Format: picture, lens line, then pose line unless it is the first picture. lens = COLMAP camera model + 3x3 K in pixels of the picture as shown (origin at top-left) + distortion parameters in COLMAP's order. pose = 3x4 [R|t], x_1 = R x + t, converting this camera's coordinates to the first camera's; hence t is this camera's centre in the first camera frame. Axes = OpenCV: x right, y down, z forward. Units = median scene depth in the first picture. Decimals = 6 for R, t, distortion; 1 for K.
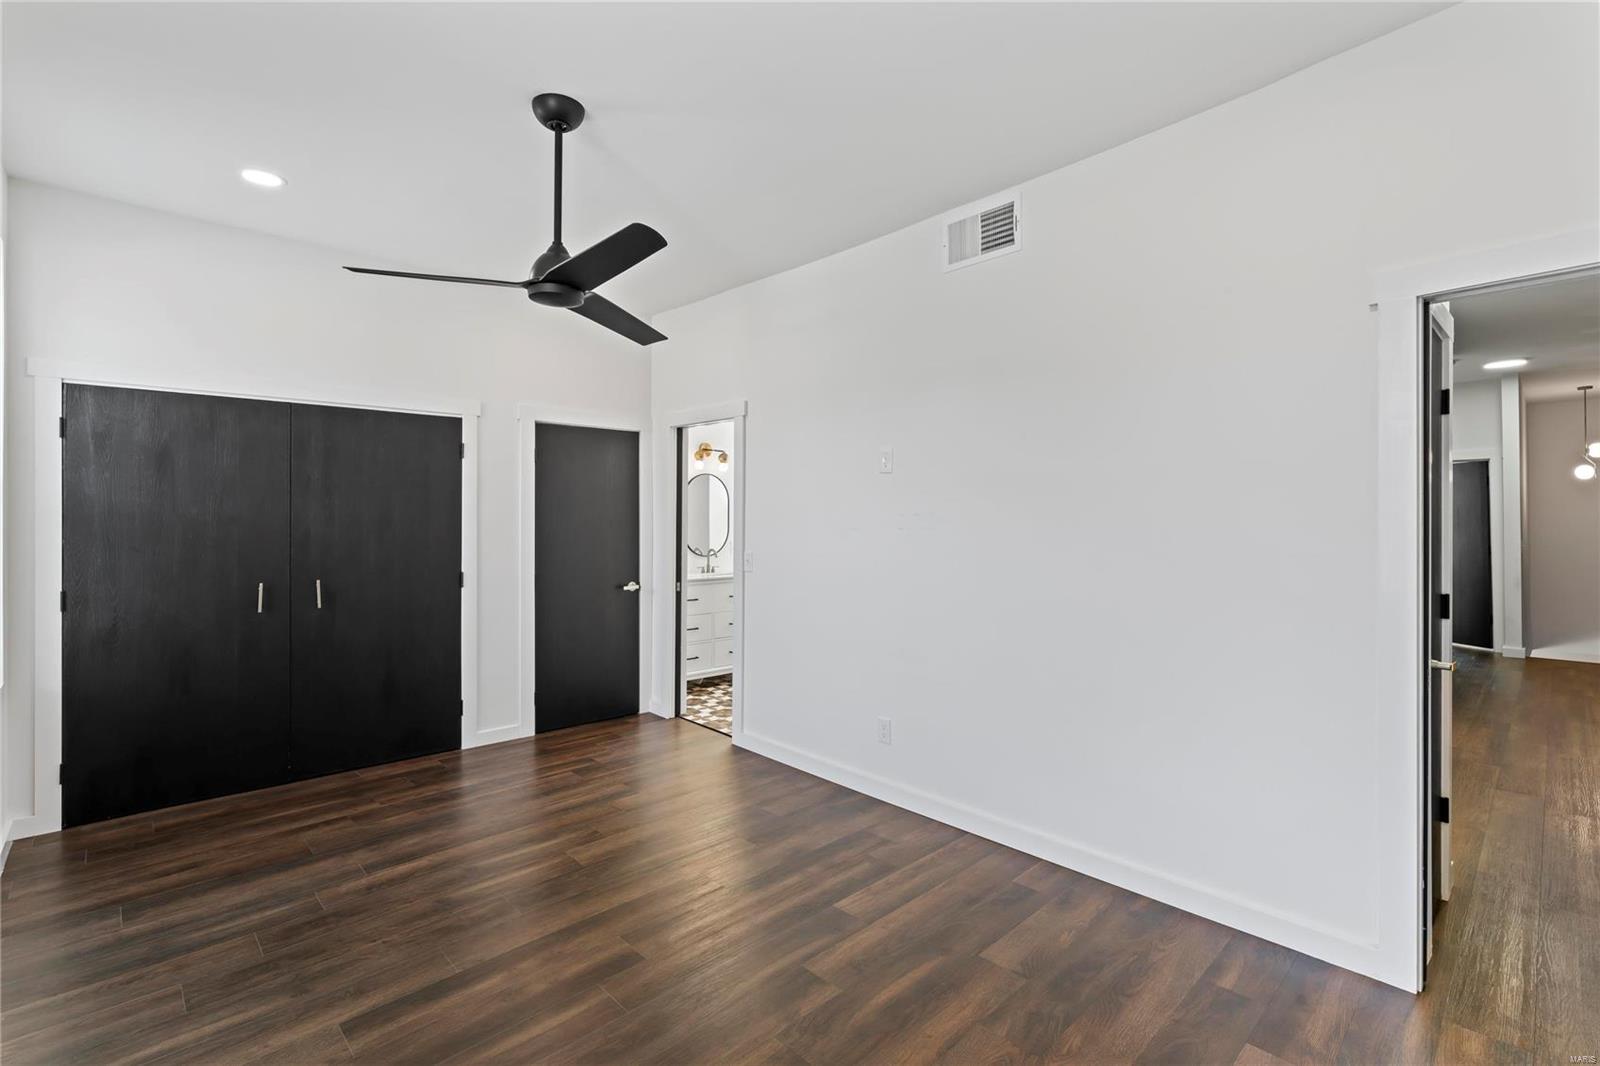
lens RADIAL K [[737.1, 0, 805.7], [0, 737.1, 525.9], [0, 0, 1]] dist [0.004865, -0.000030]
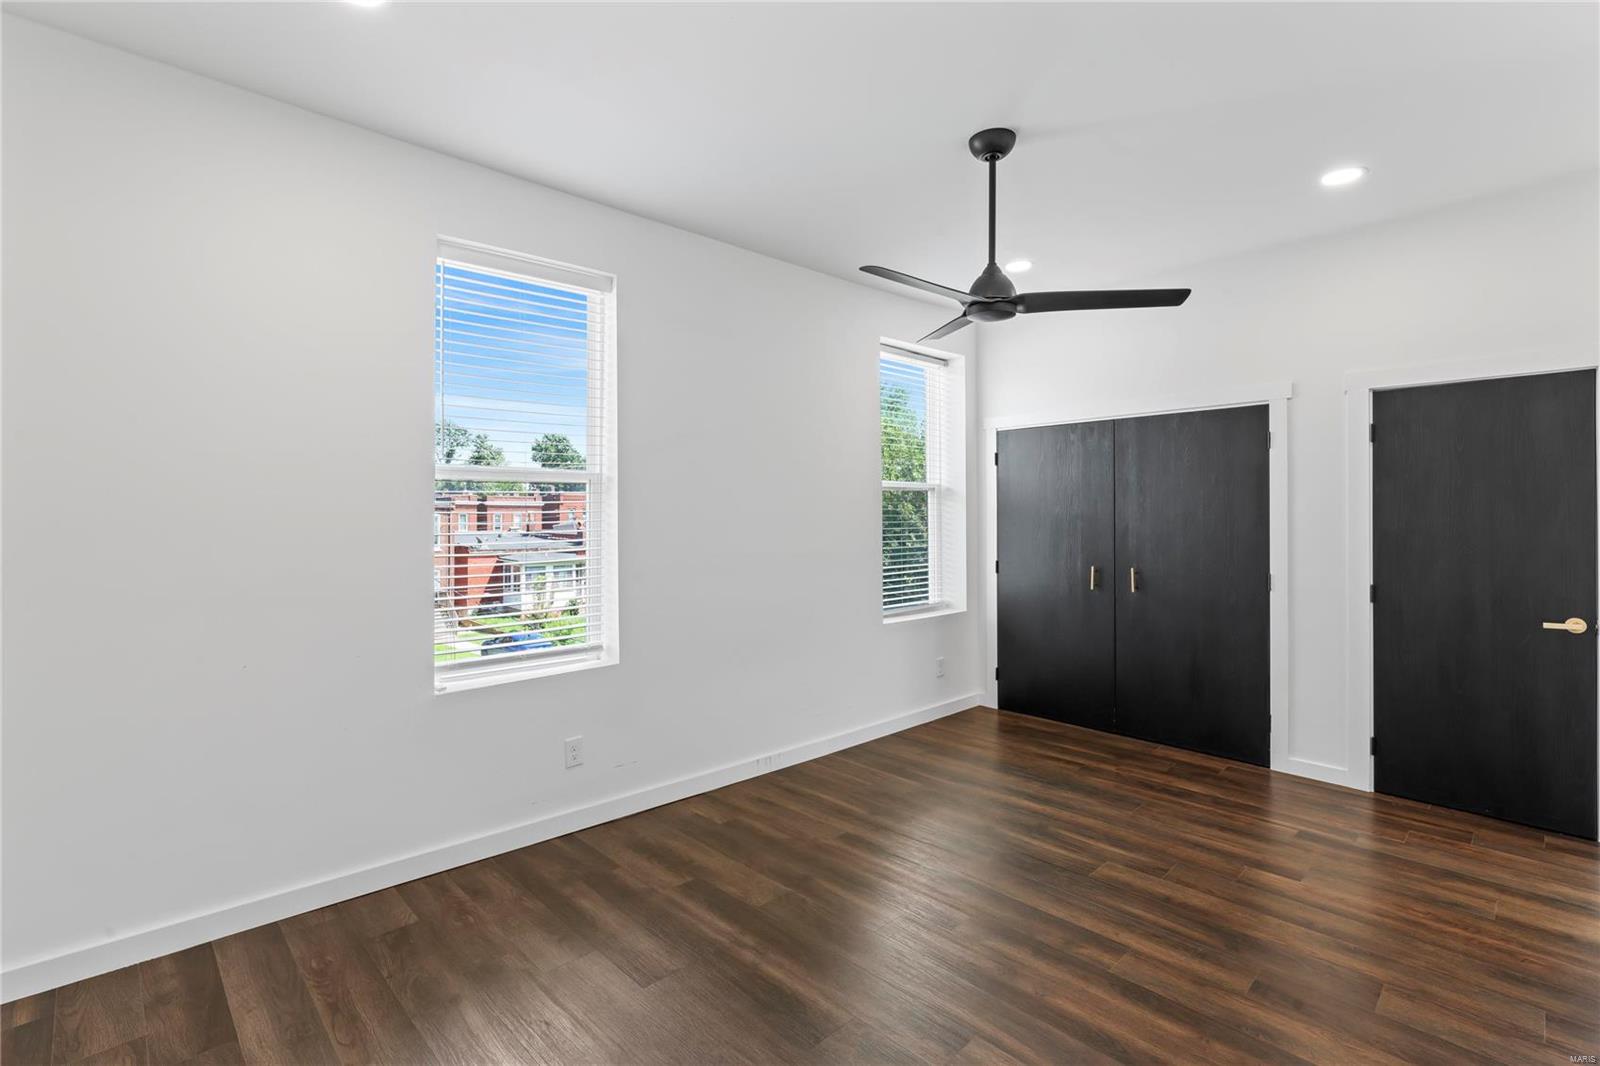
lens RADIAL K [[737.1, 0, 803.3], [0, 737.1, 519.7], [0, 0, 1]] dist [0.004865, -0.000030]
pose [[0.005079, 0.001024, -0.999987, 0.487936], [-0.013297, 0.999911, 0.000956, 0.003043], [0.999899, 0.013292, 0.005092, 0.463735]]
